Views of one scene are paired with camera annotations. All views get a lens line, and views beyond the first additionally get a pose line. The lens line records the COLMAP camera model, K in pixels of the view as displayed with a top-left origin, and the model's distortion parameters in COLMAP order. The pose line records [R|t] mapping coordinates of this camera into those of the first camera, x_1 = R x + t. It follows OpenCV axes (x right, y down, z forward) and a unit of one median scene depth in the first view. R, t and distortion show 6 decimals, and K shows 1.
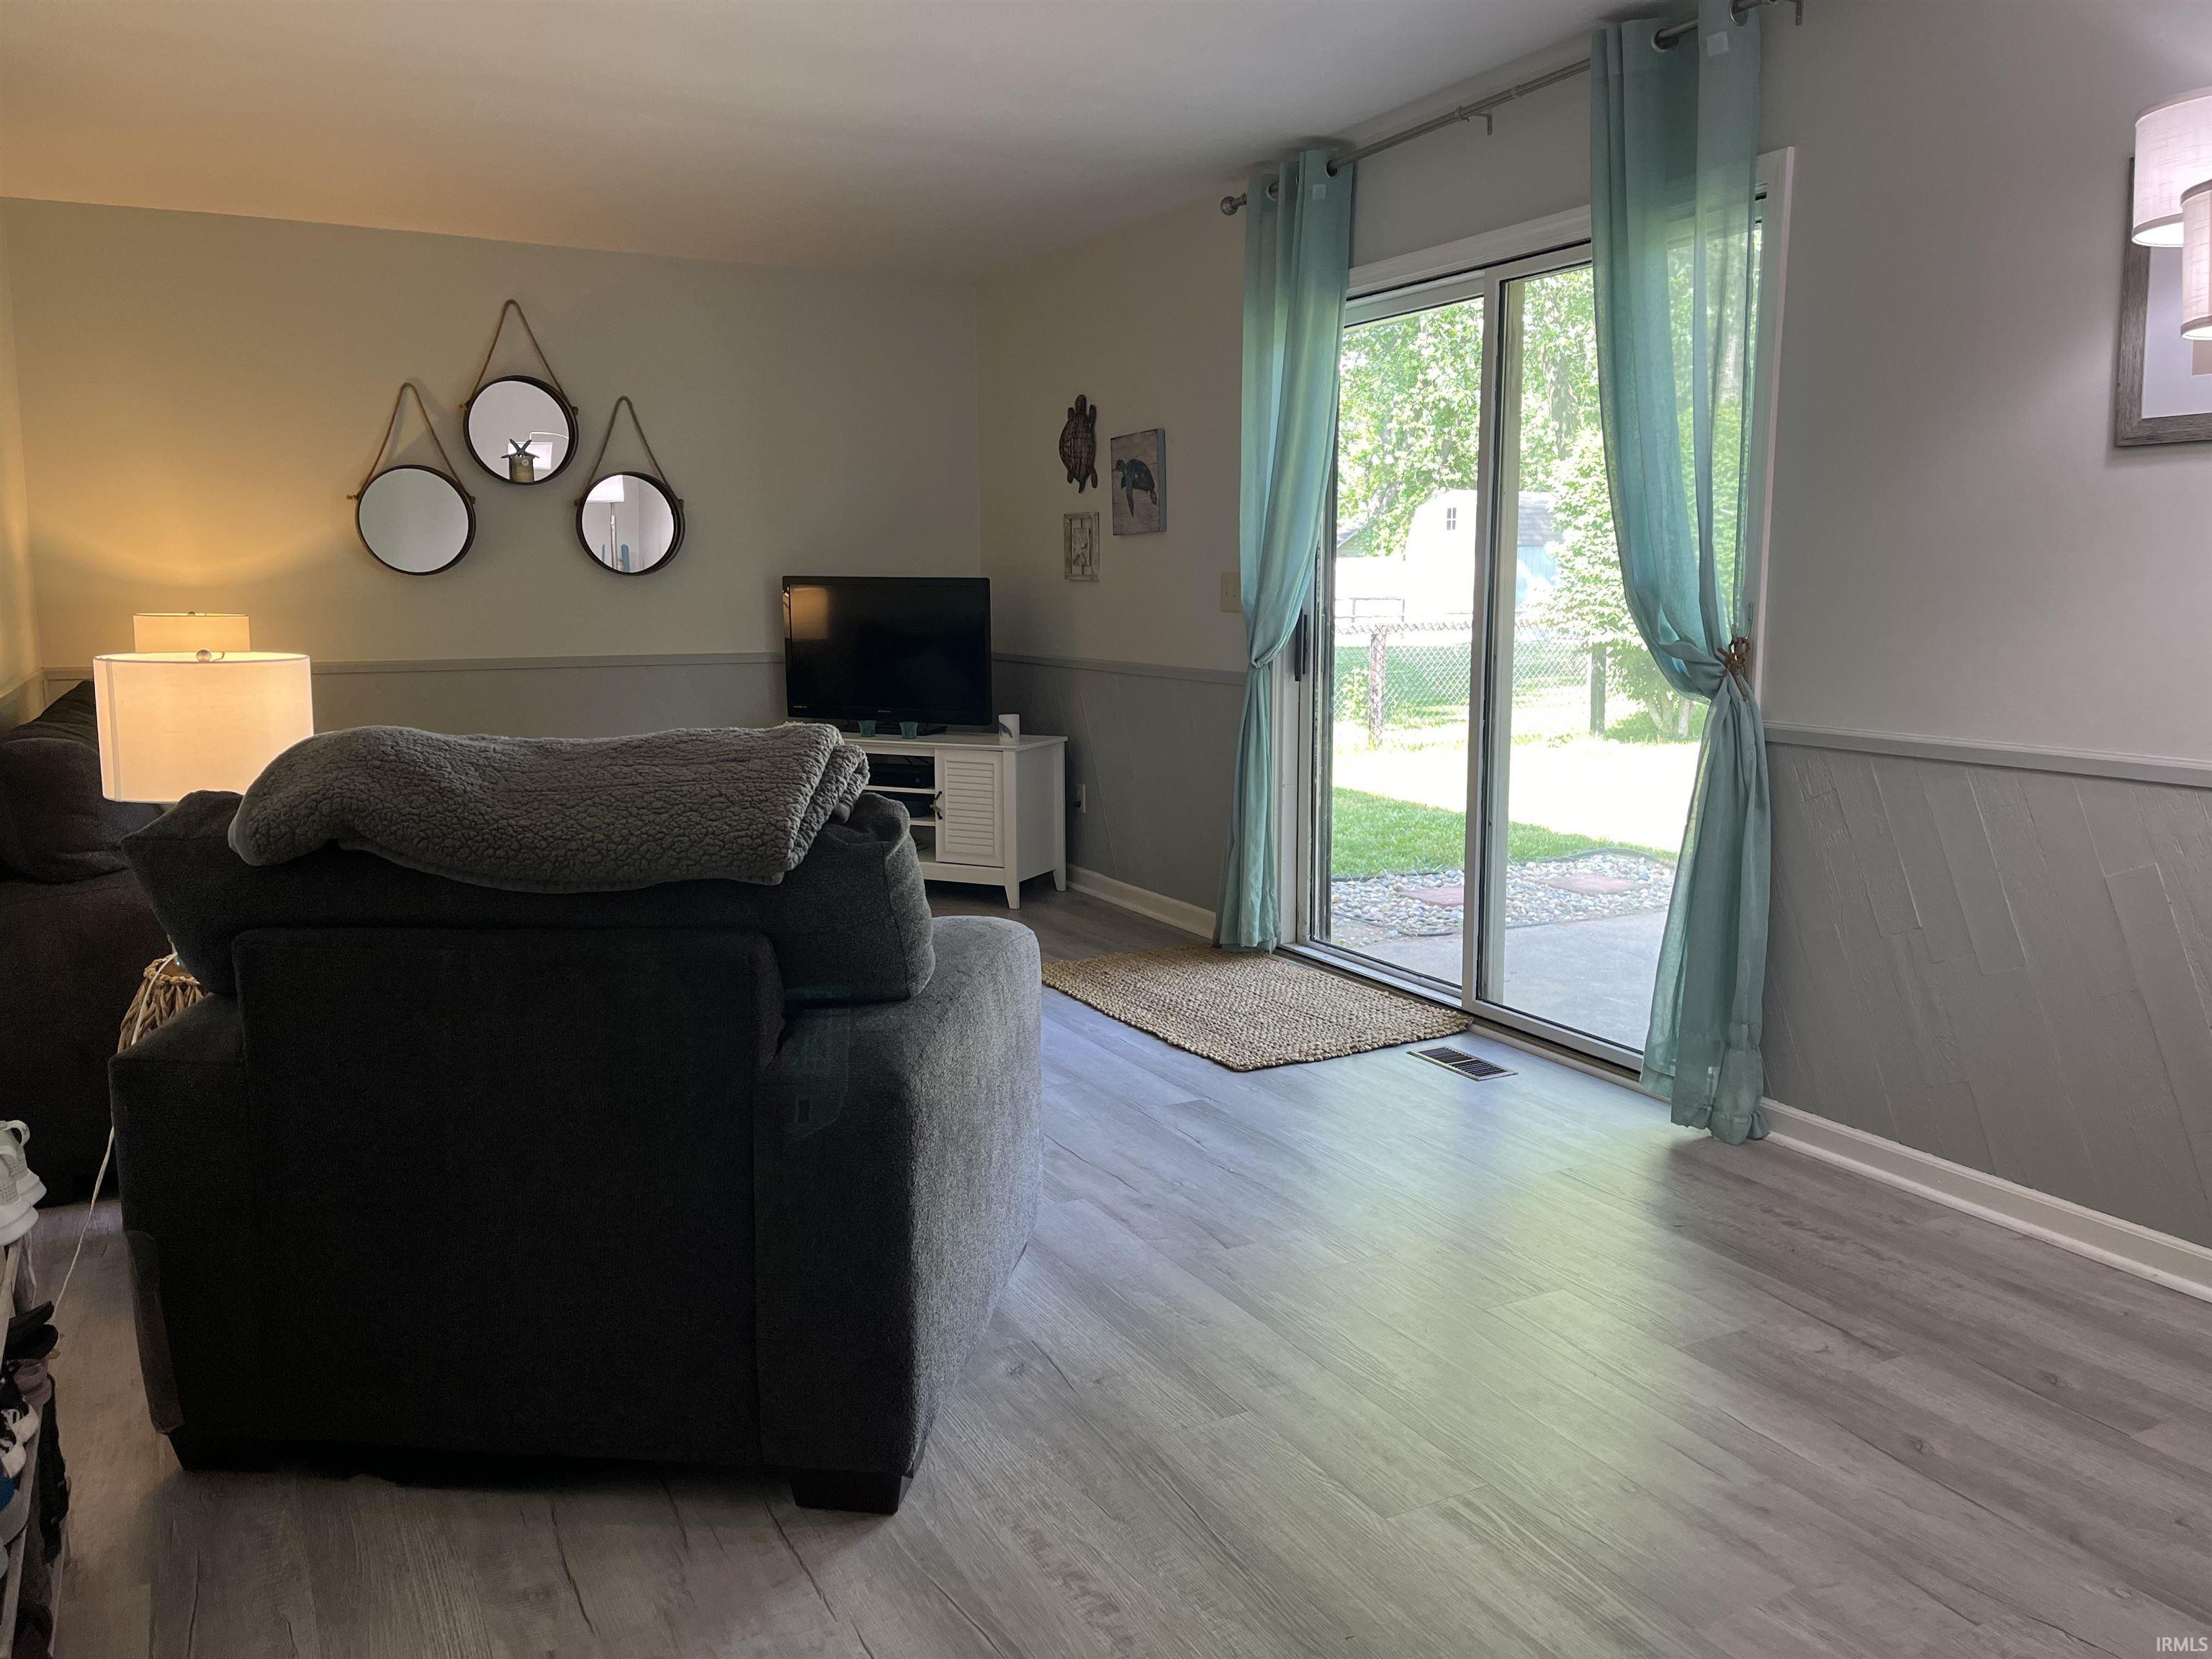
lens RADIAL K [[1678.5, 0, 1102.7], [0, 1678.5, 823.6], [0, 0, 1]] dist [0.074030, -0.100652]
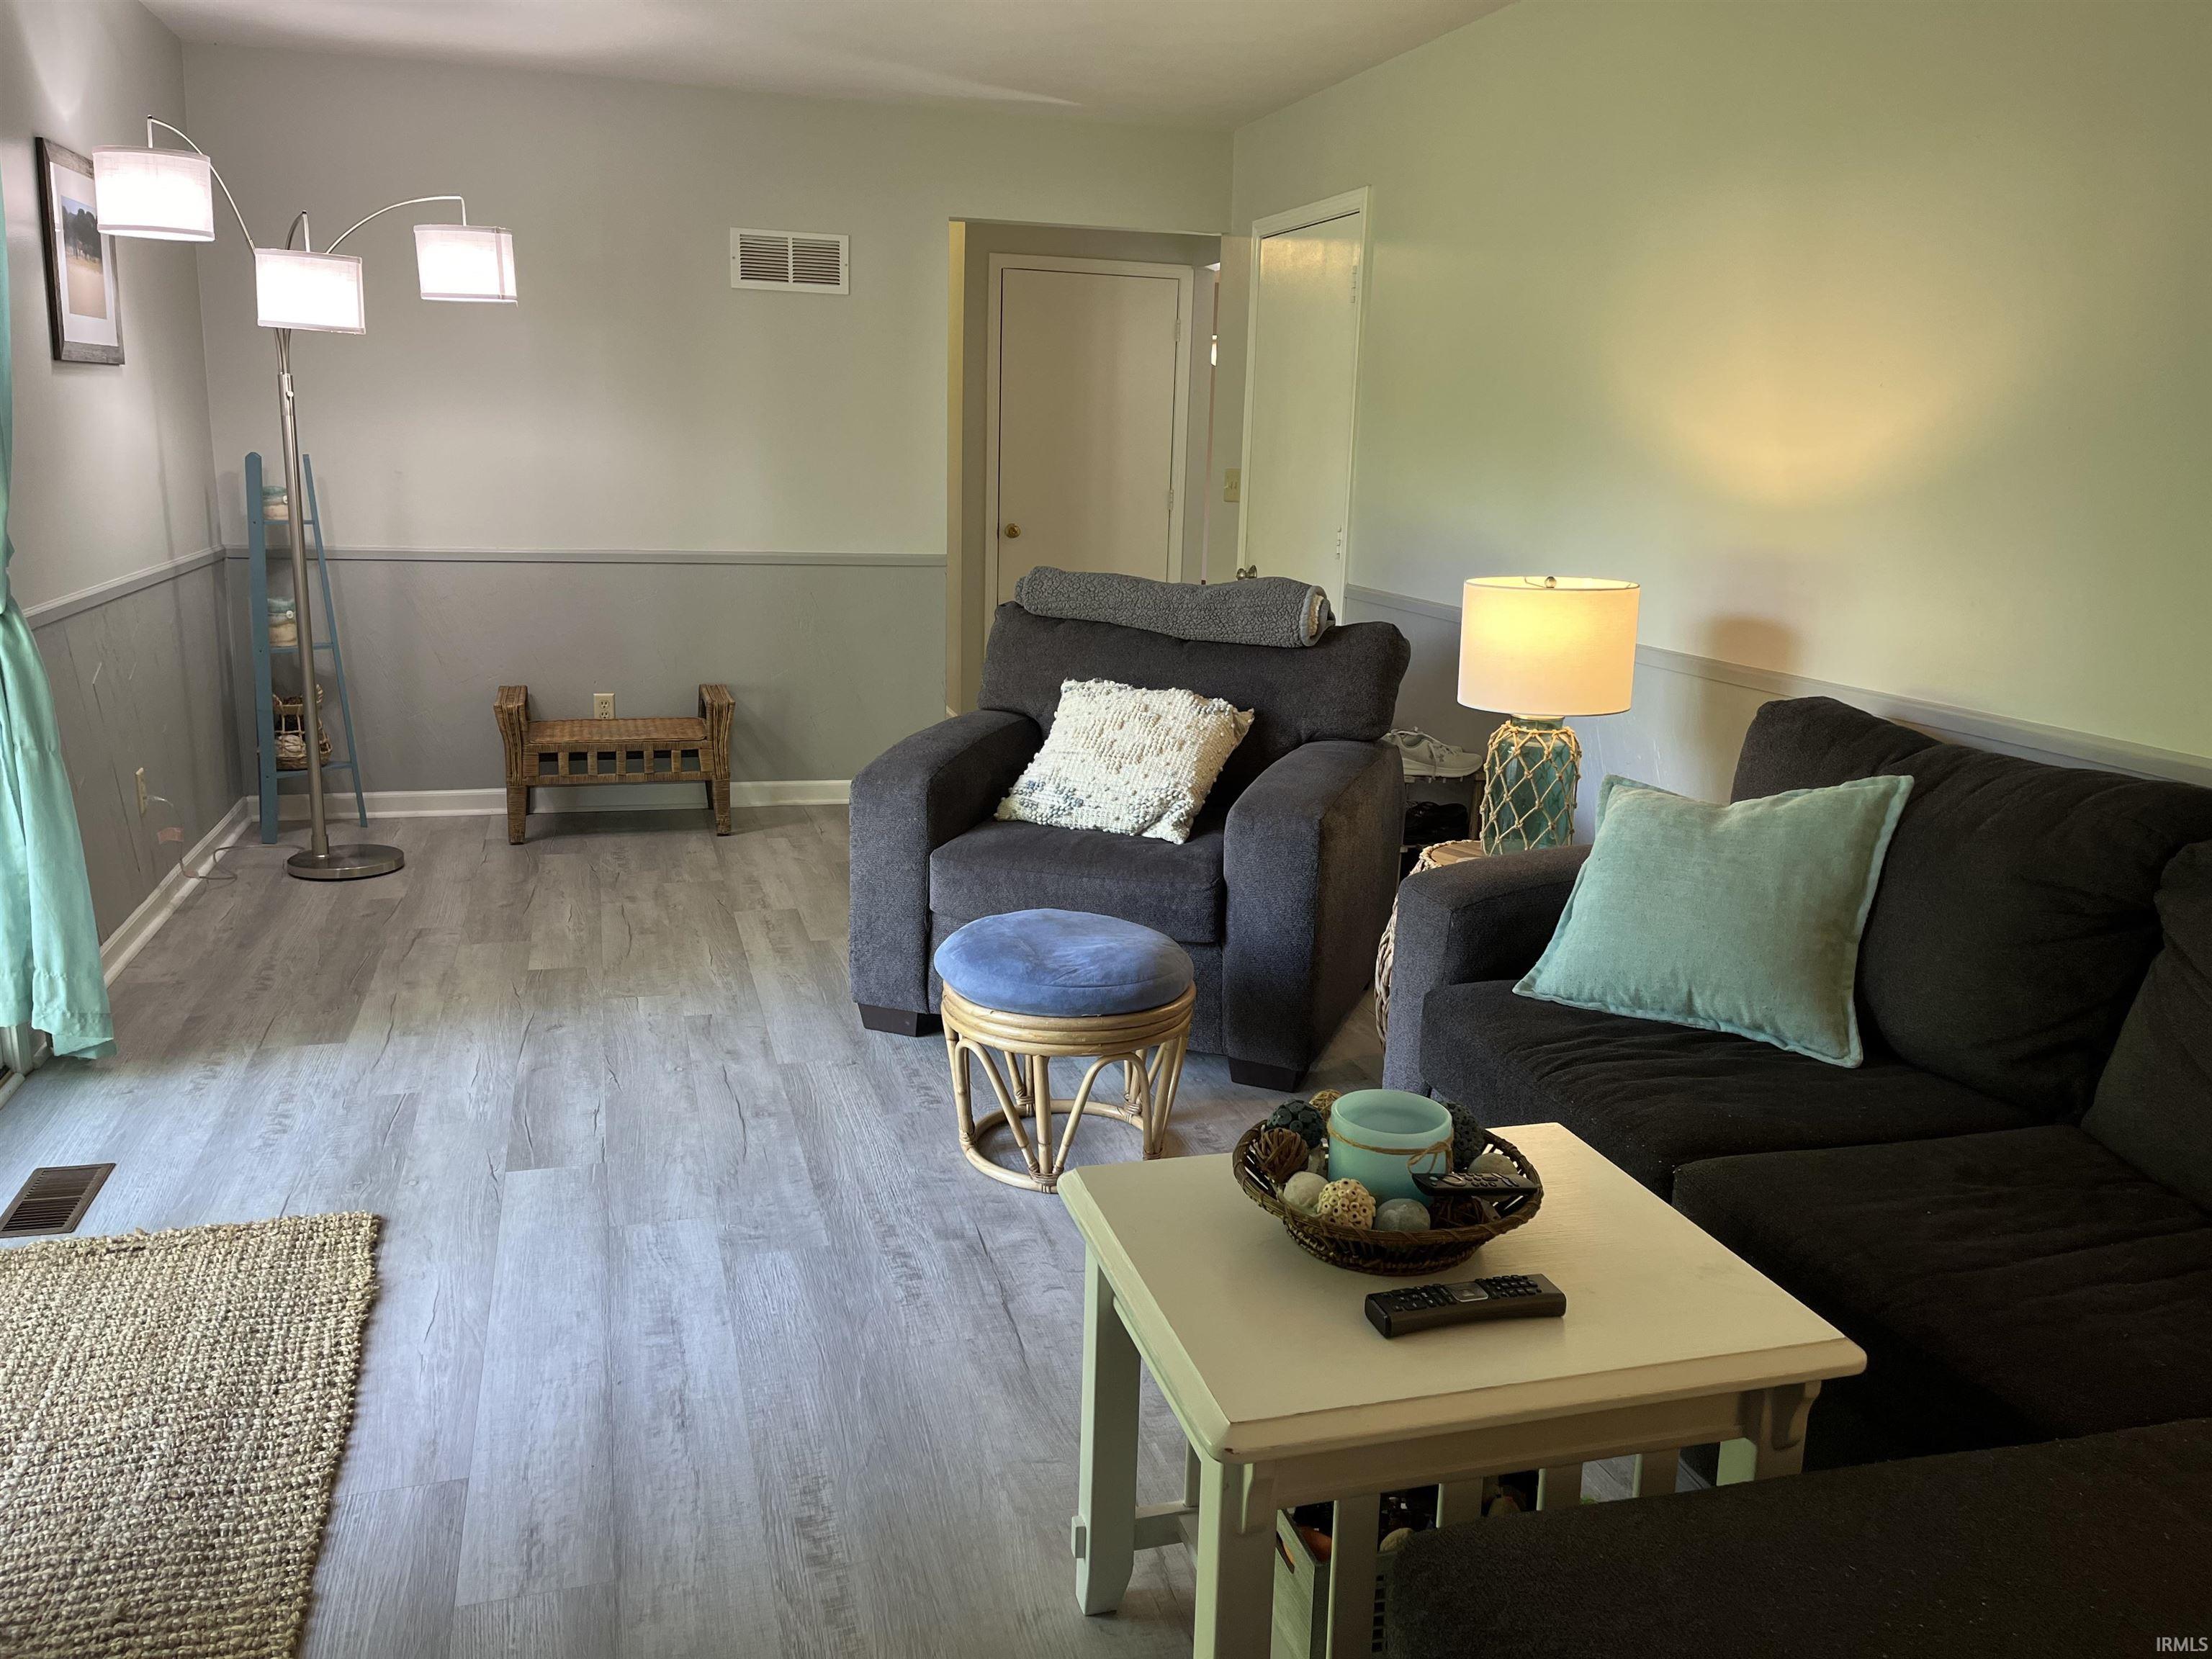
lens RADIAL K [[1678.5, 0, 1103.1], [0, 1678.5, 823.7], [0, 0, 1]] dist [0.074030, -0.100652]
pose [[-0.979005, -0.076342, 0.189002, -0.426094], [-0.001490, 0.929872, 0.367881, -0.337600], [-0.203832, 0.359876, -0.910462, 1.948503]]
